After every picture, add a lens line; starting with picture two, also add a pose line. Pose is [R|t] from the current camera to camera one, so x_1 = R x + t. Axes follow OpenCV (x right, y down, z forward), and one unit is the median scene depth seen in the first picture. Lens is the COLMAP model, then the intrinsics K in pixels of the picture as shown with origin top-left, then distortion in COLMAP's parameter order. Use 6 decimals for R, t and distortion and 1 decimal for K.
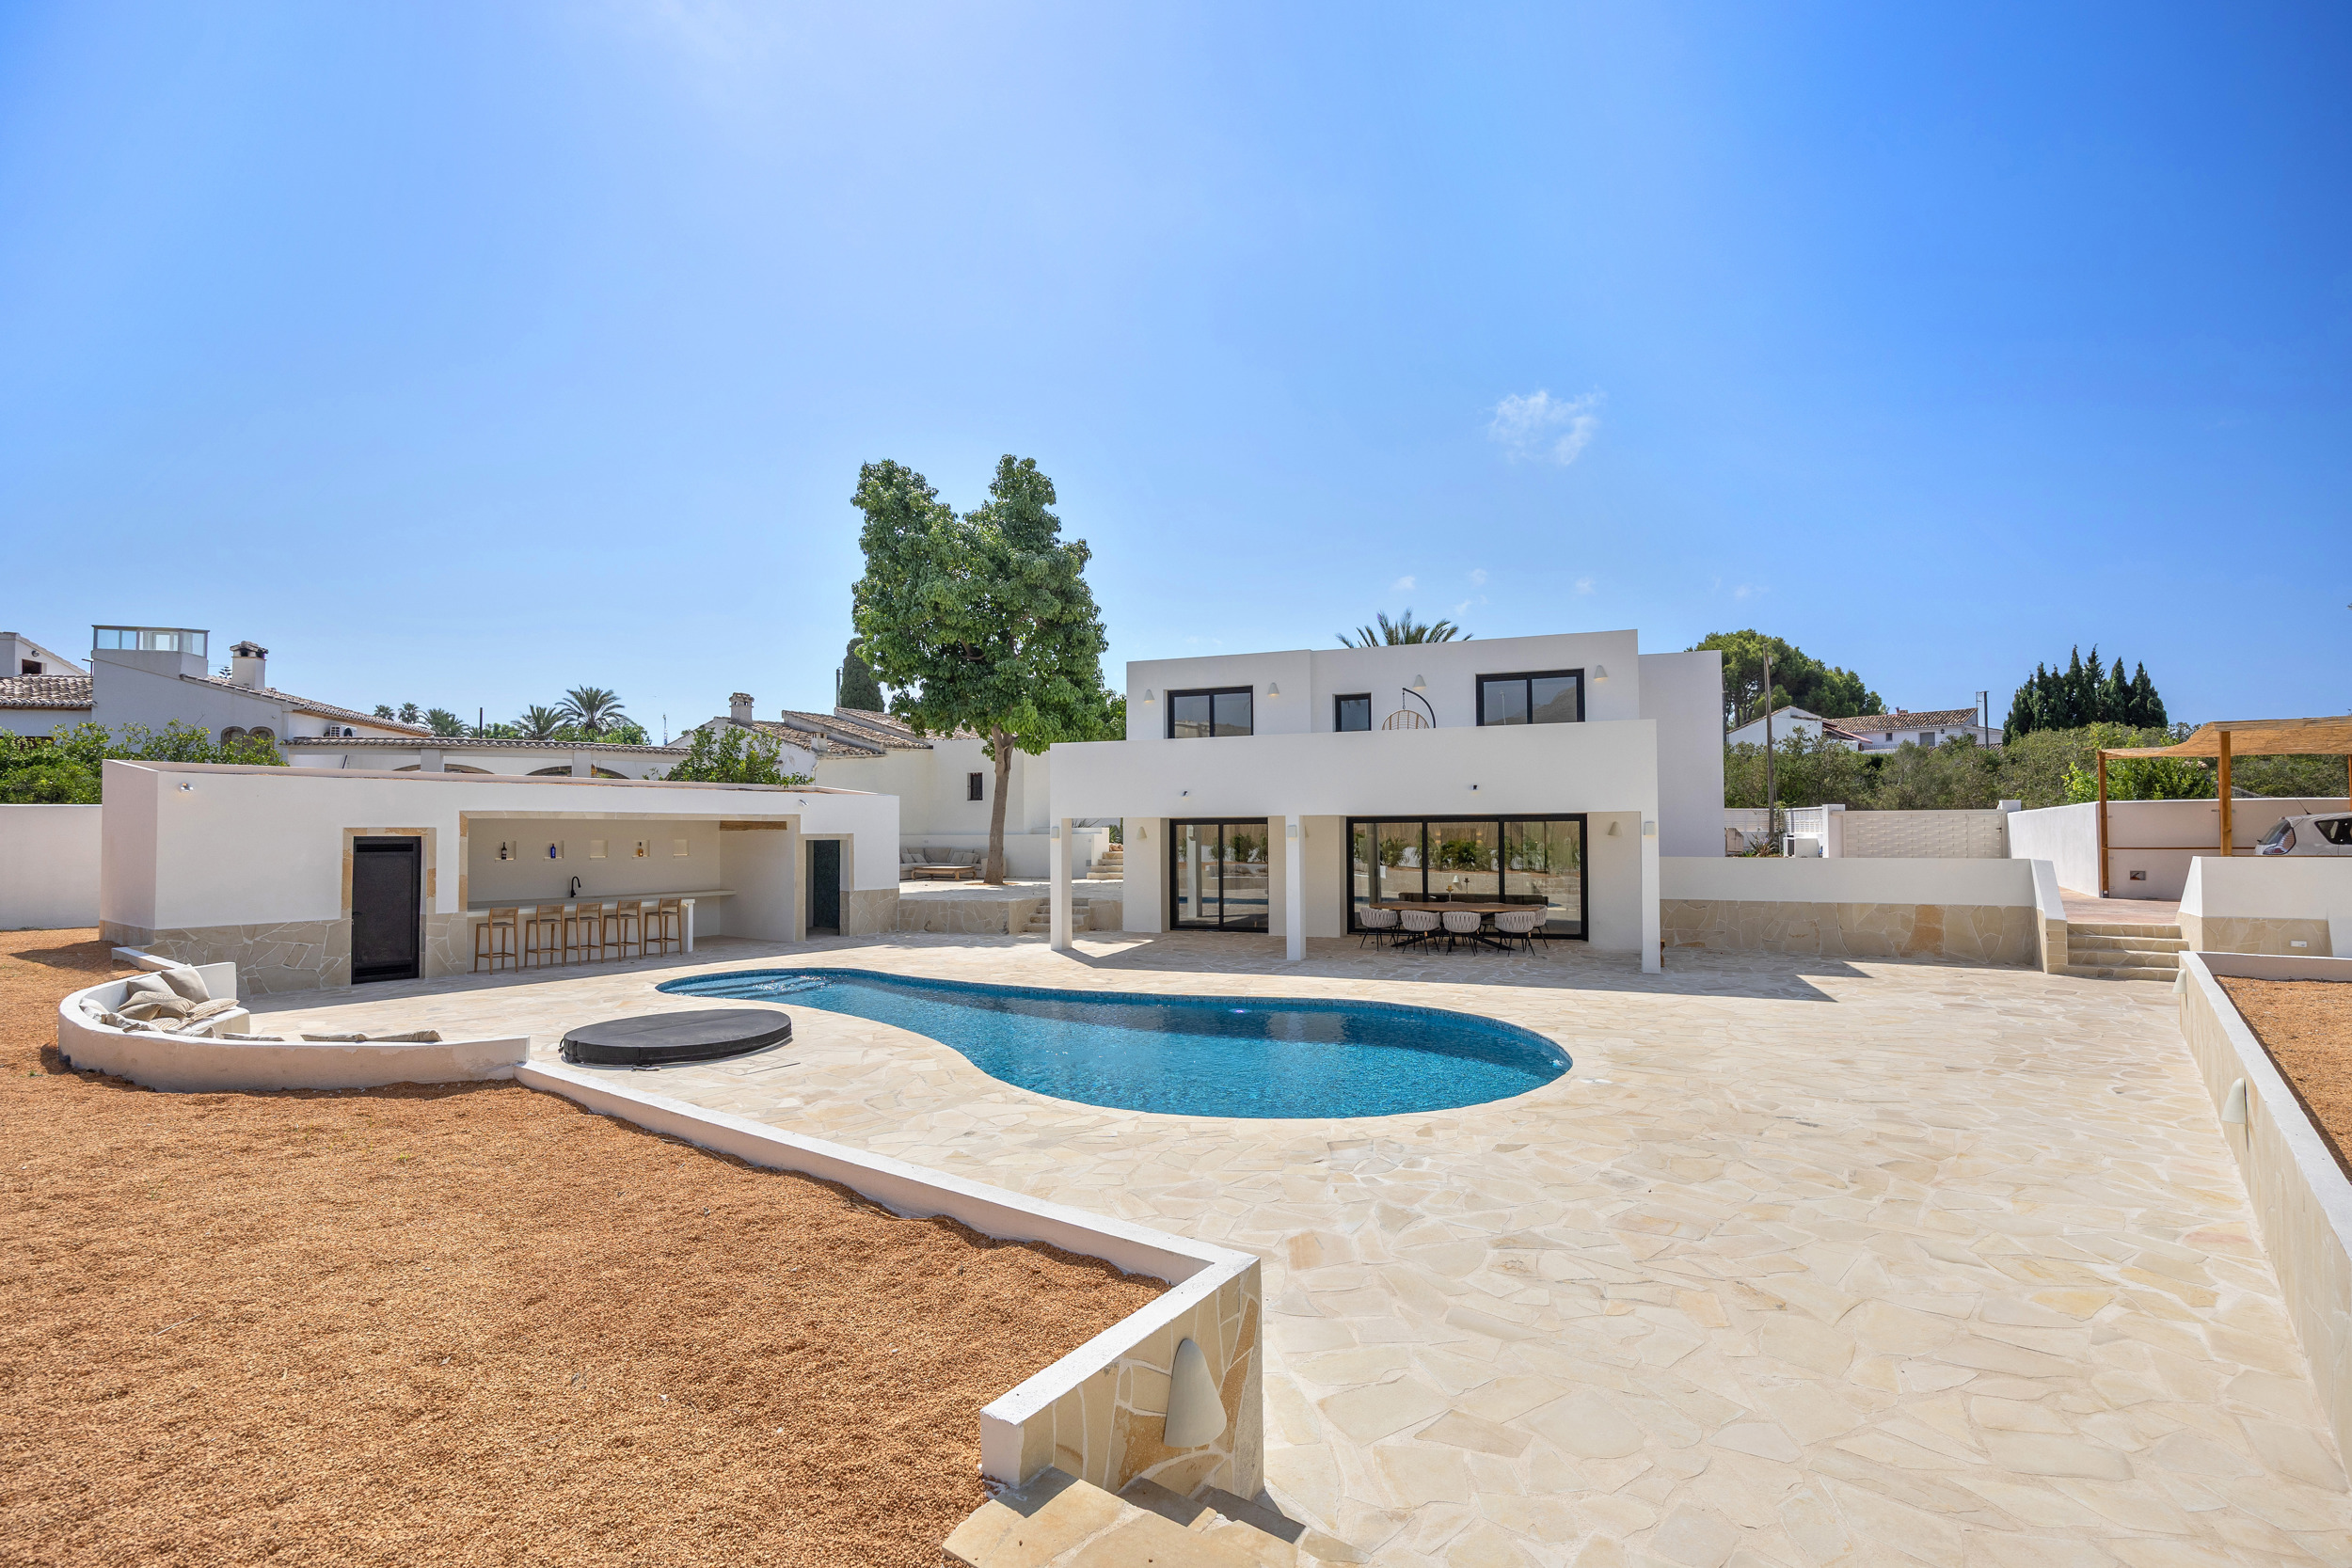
lens RADIAL K [[1104.9, 0, 1176.0], [0, 1104.9, 784.0], [0, 0, 1]] dist [0.001689, -0.000142]
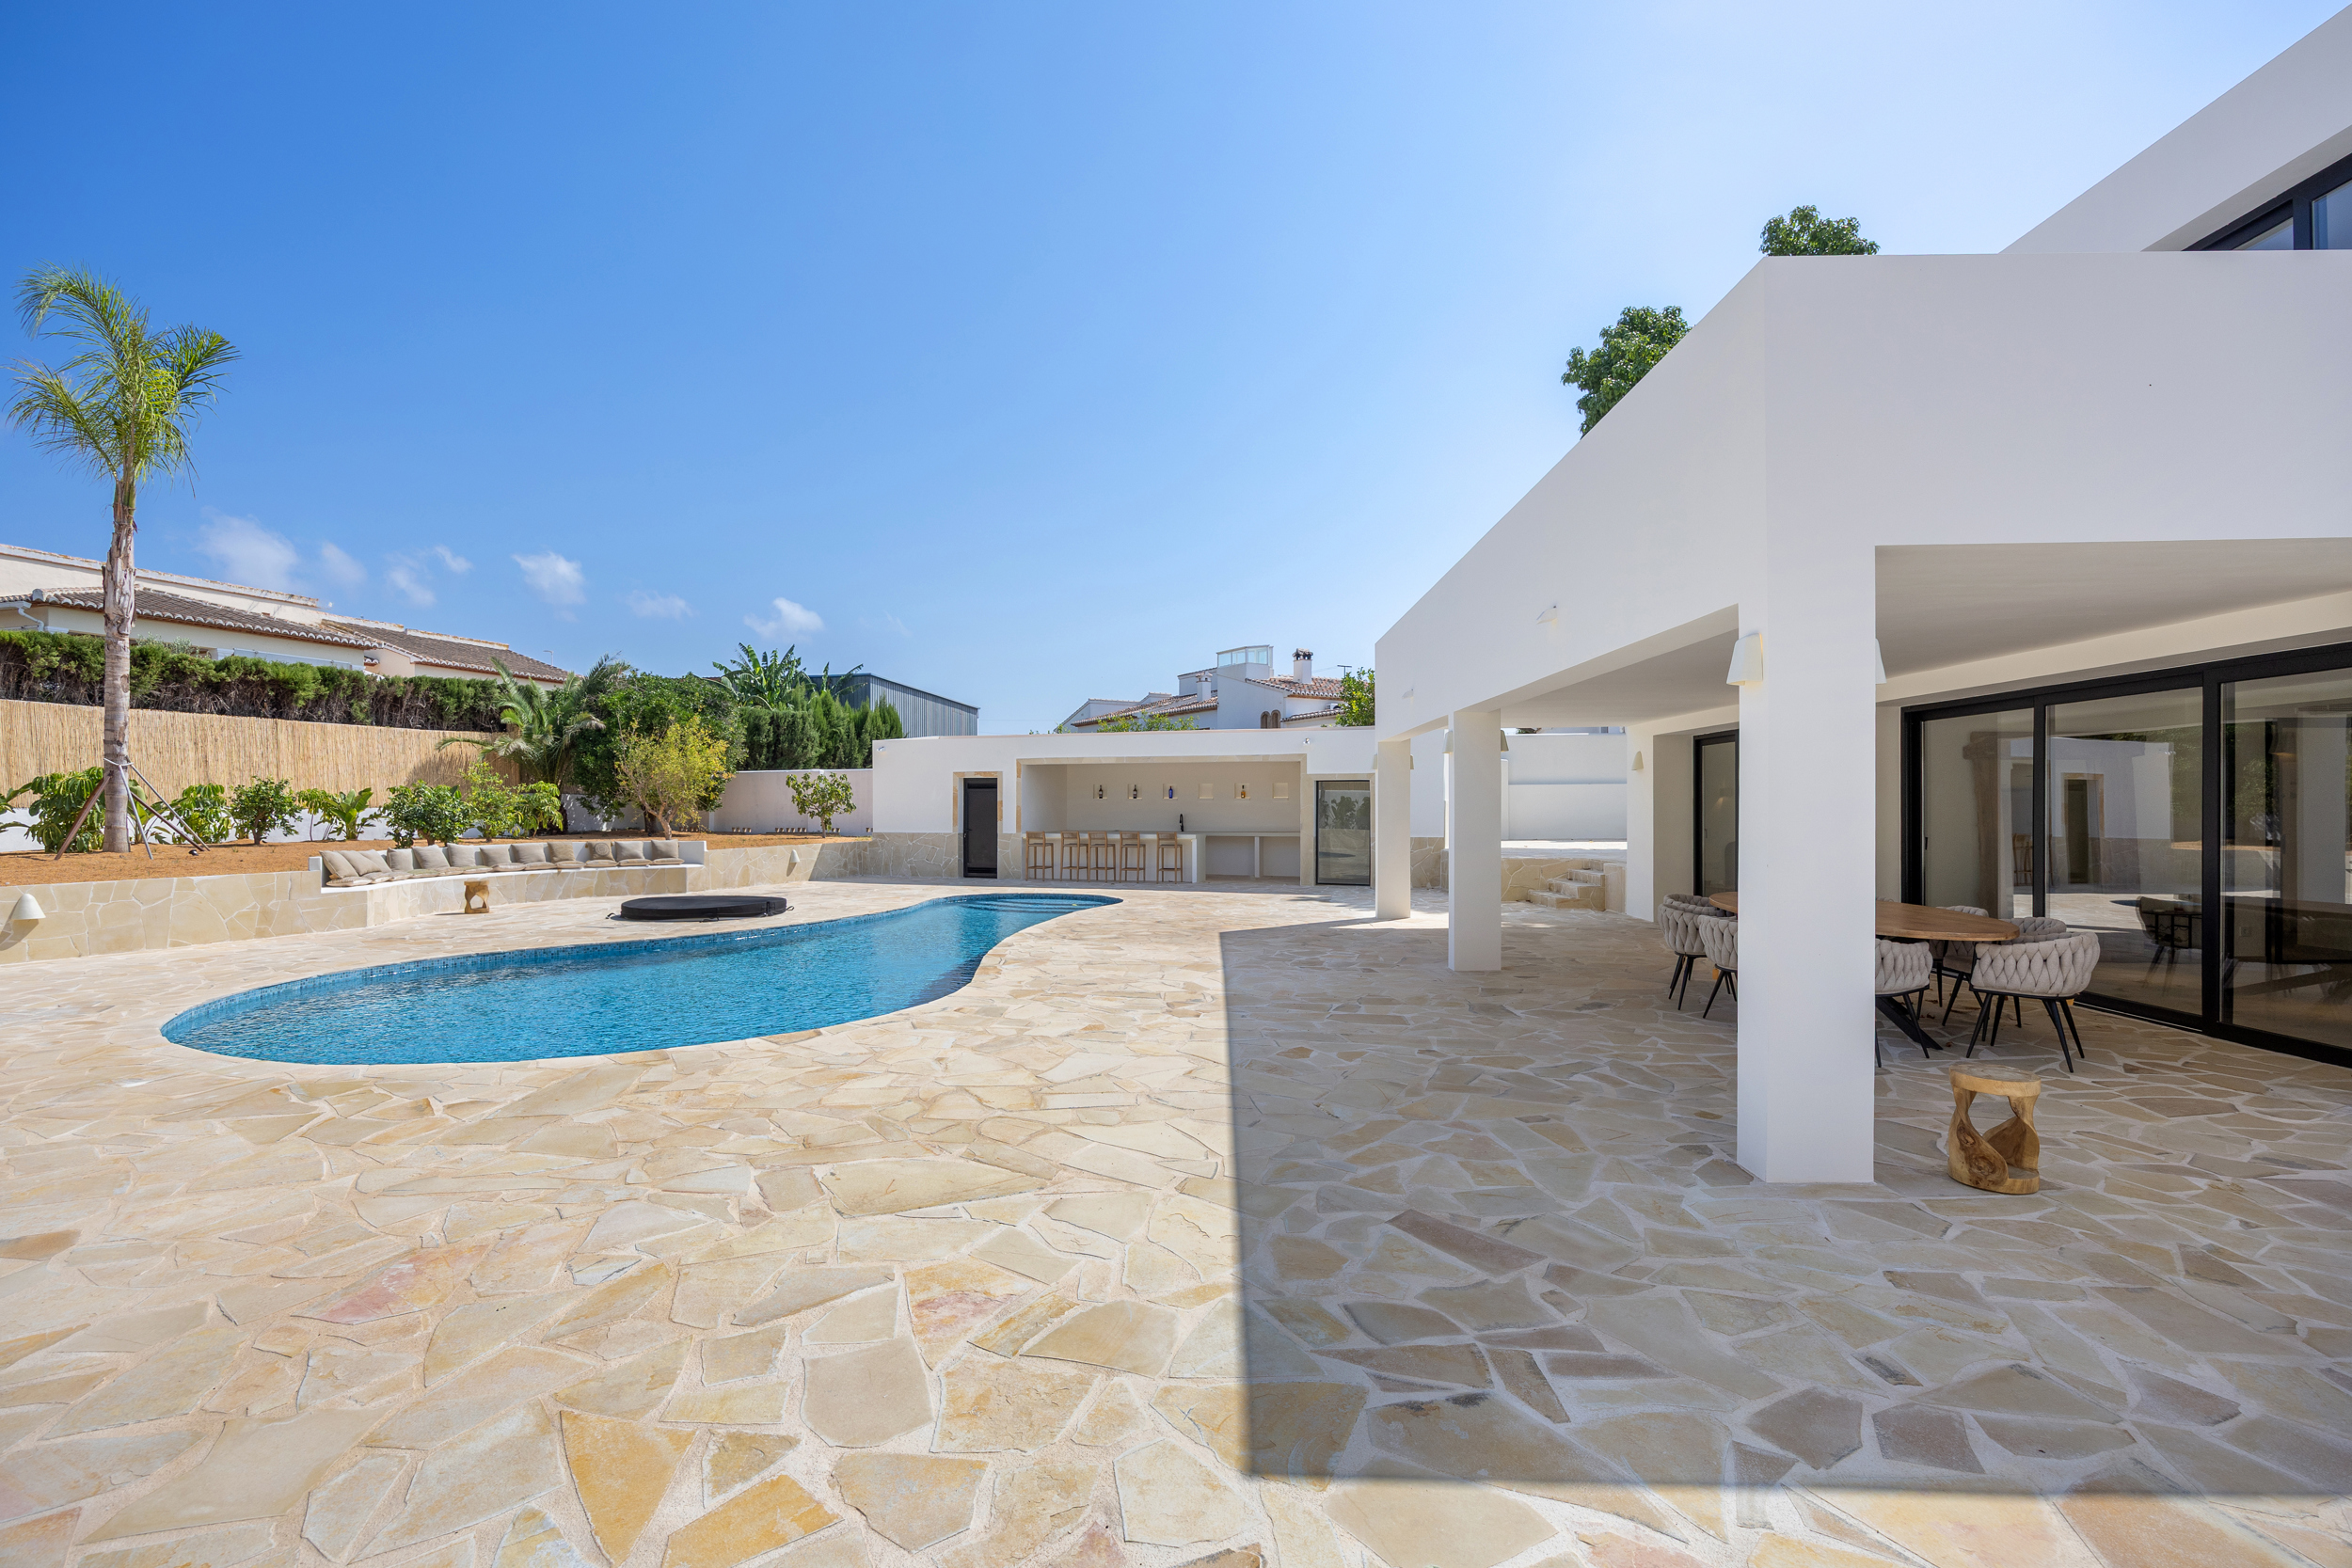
lens RADIAL K [[1104.9, 0, 1176.0], [0, 1104.9, 784.0], [0, 0, 1]] dist [0.001689, -0.000142]
pose [[0.253026, -0.017883, -0.967294, 0.569764], [0.041487, 0.999110, -0.007619, 0.055975], [0.966570, -0.038203, 0.253542, 0.646300]]
